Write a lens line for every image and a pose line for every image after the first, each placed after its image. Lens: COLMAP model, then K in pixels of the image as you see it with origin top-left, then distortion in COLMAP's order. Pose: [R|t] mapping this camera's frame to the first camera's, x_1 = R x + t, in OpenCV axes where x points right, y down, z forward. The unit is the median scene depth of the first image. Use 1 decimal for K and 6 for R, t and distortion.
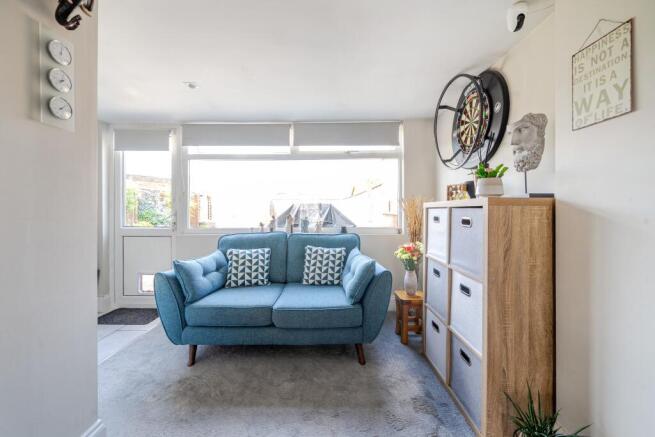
lens RADIAL K [[251.2, 0, 327.4], [0, 251.2, 212.0], [0, 0, 1]] dist [0.000283, -0.000017]
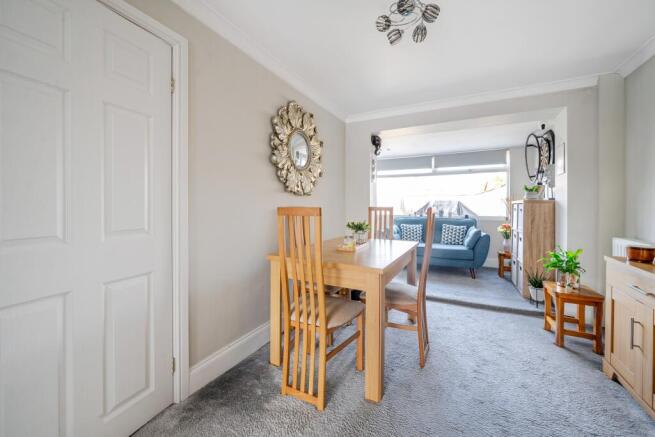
lens RADIAL K [[251.2, 0, 333.5], [0, 251.2, 205.4], [0, 0, 1]] dist [0.000283, -0.000017]
pose [[0.892930, -0.000407, -0.450195, 0.030148], [-0.001950, 0.999987, -0.004772, 0.007273], [0.450191, 0.005139, 0.892917, -1.049996]]
